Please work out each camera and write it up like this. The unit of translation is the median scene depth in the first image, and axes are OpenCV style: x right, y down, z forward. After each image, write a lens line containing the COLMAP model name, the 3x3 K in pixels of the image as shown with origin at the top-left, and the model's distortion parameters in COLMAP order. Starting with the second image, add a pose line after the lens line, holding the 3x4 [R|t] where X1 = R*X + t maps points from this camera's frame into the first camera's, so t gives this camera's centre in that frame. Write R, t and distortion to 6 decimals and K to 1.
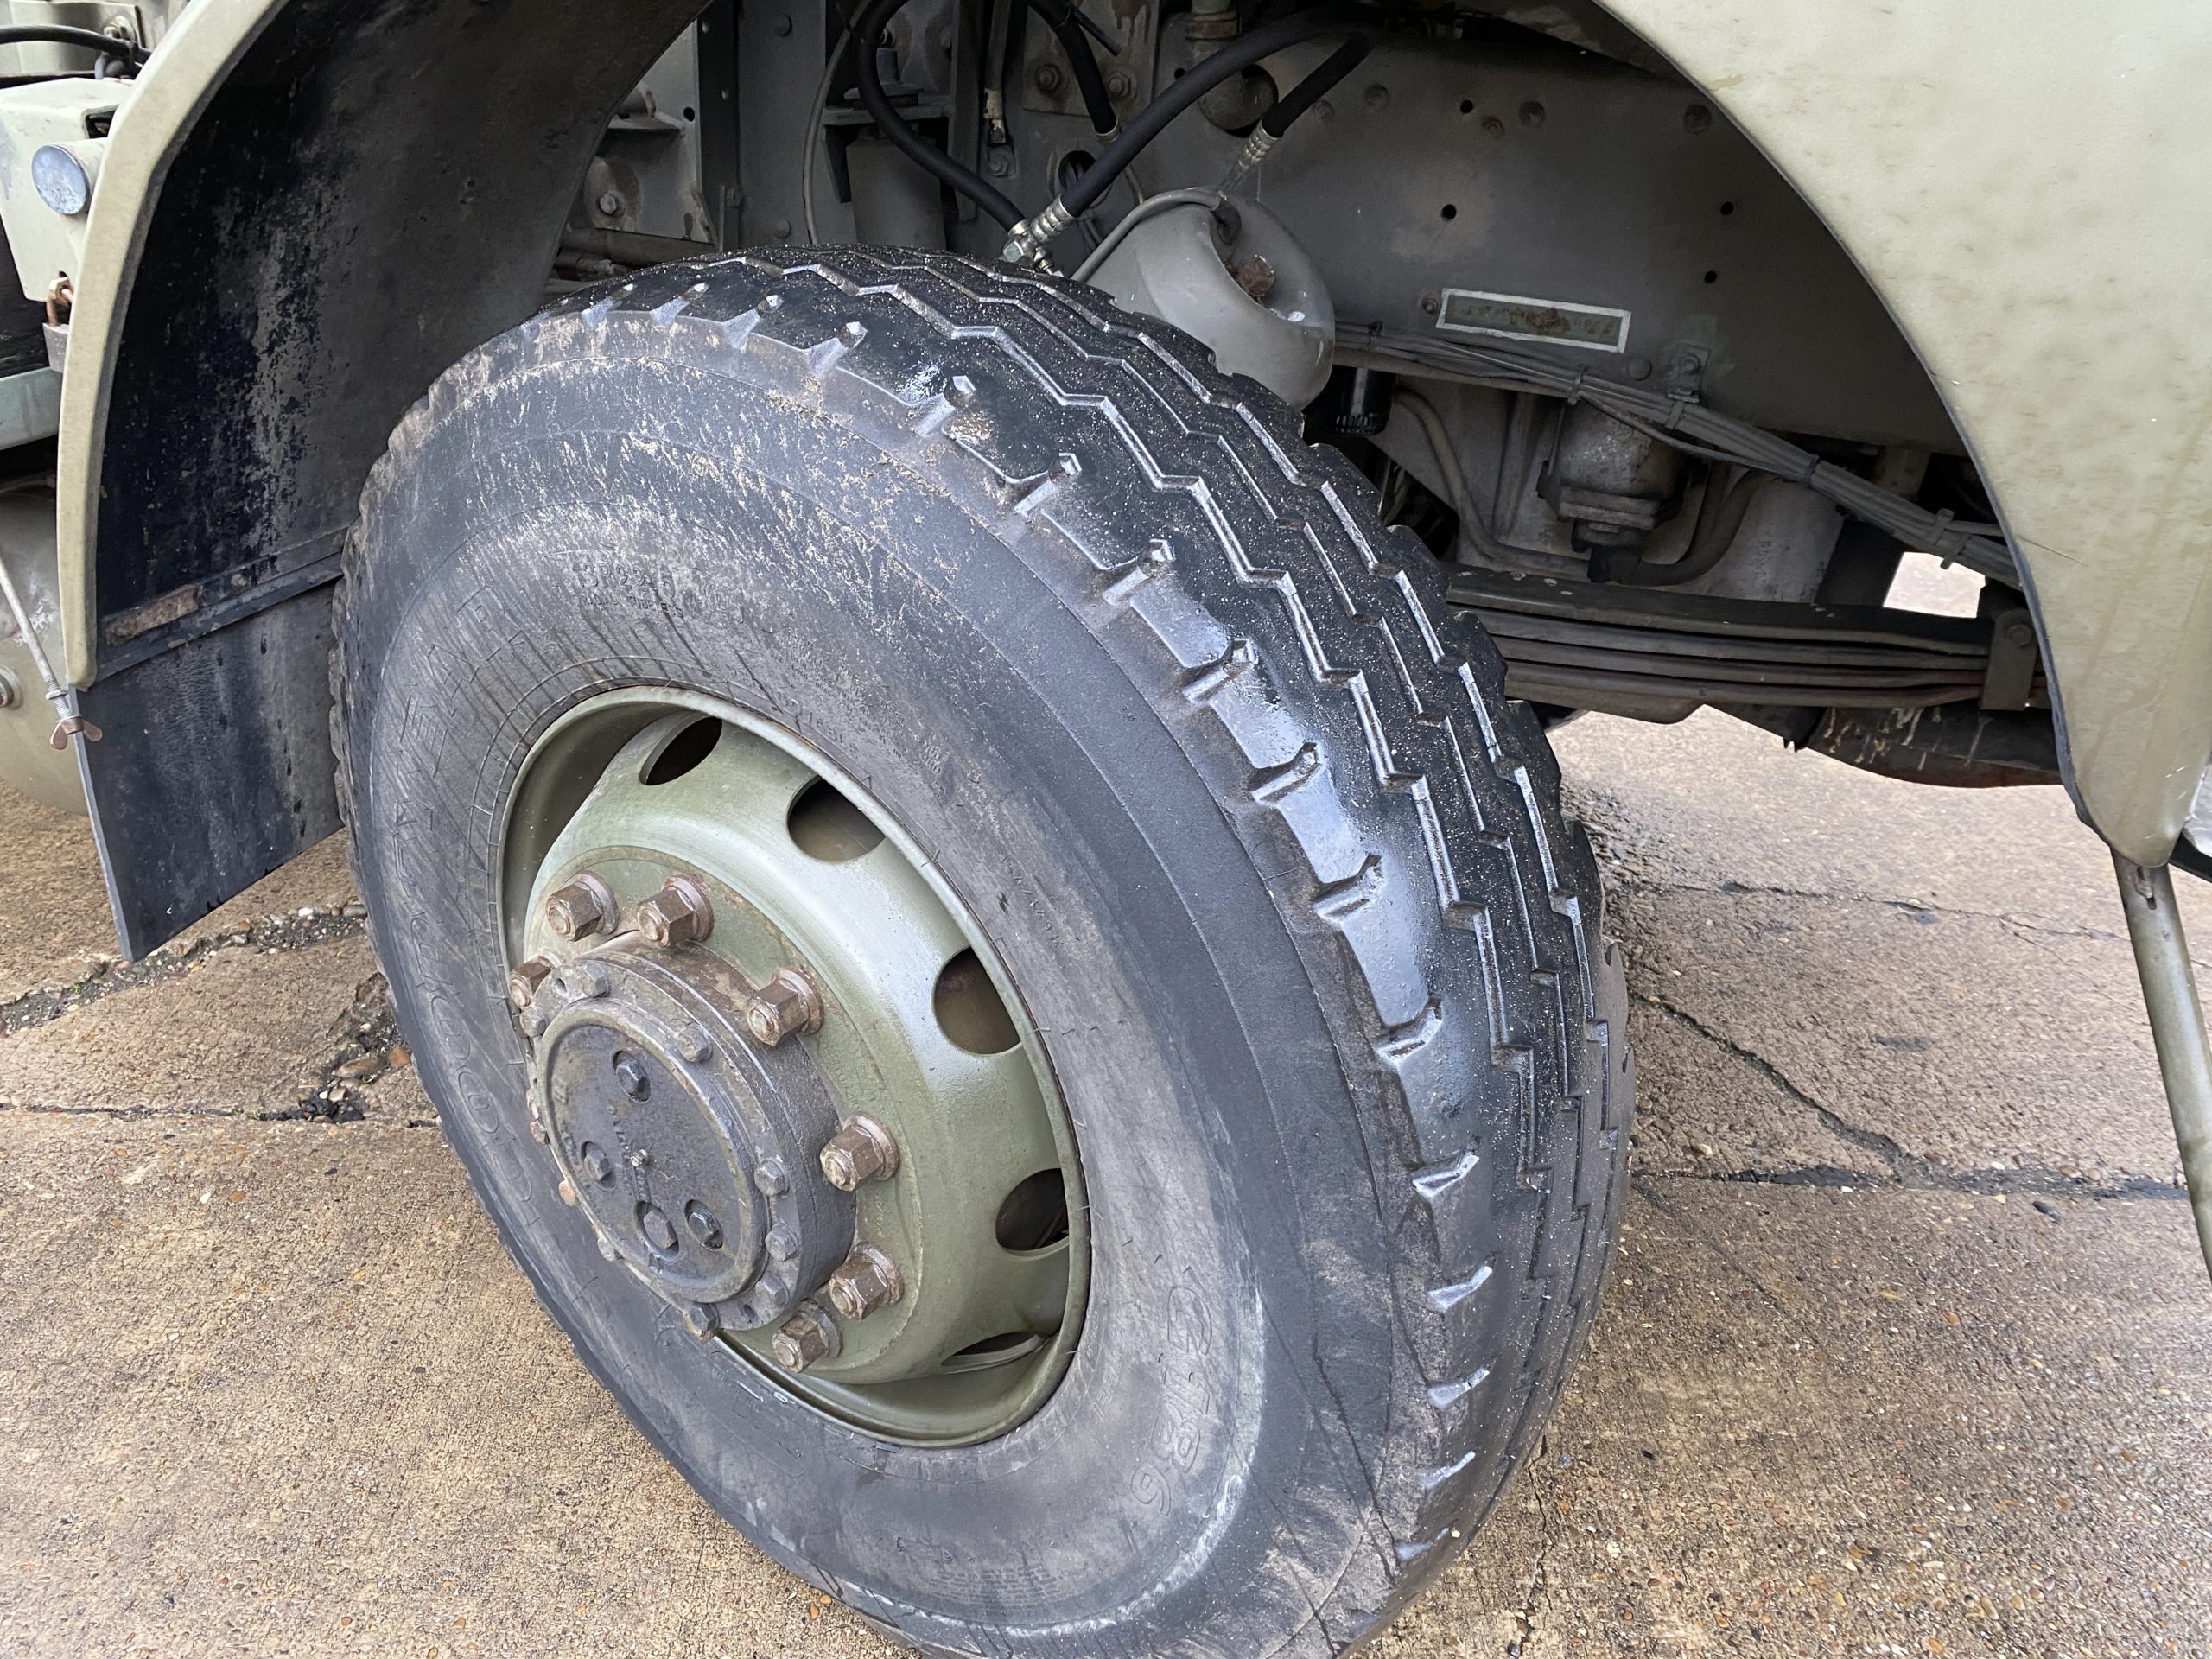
lens RADIAL K [[1720.3, 0, 1074.7], [0, 1720.3, 824.2], [0, 0, 1]] dist [-0.001486, -0.002760]
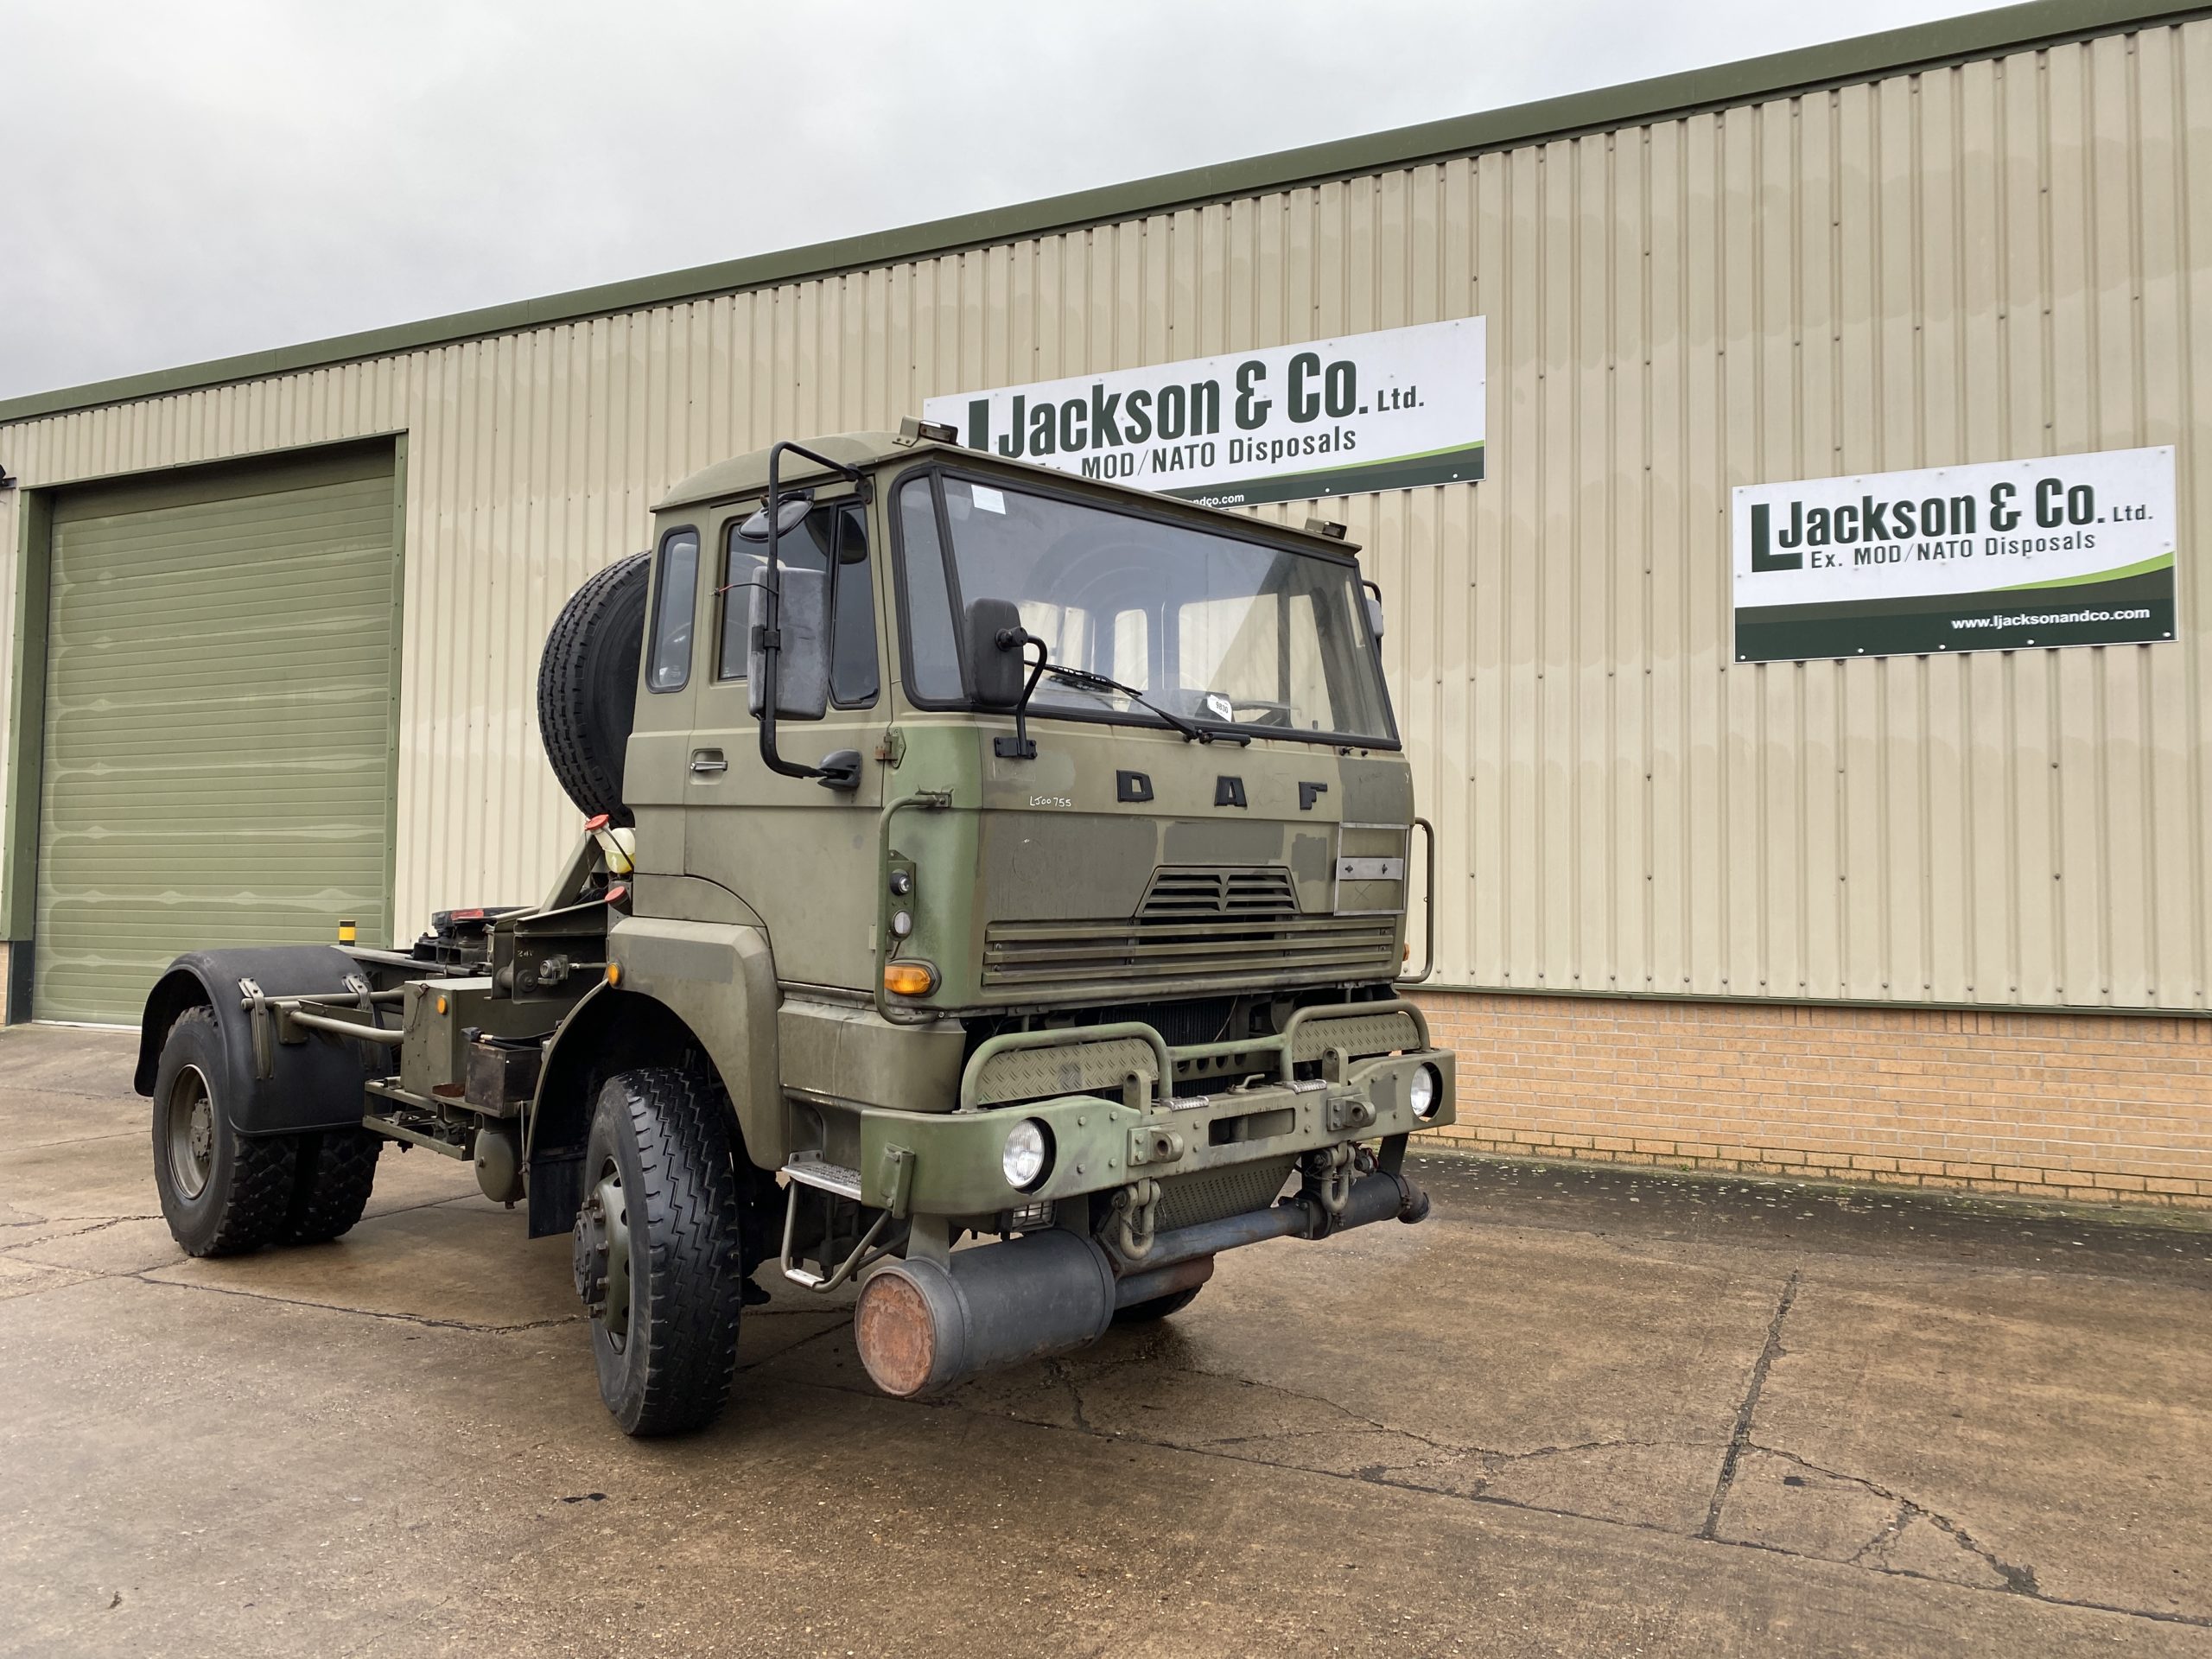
lens RADIAL K [[1654.2, 0, 1106.0], [0, 1654.2, 829.5], [0, 0, 1]] dist [0.101514, -0.157870]
pose [[0.897643, -0.064472, -0.435981, 3.141319], [-0.159145, 0.875078, -0.457069, 1.050409], [0.410985, 0.479669, 0.775248, -2.507847]]
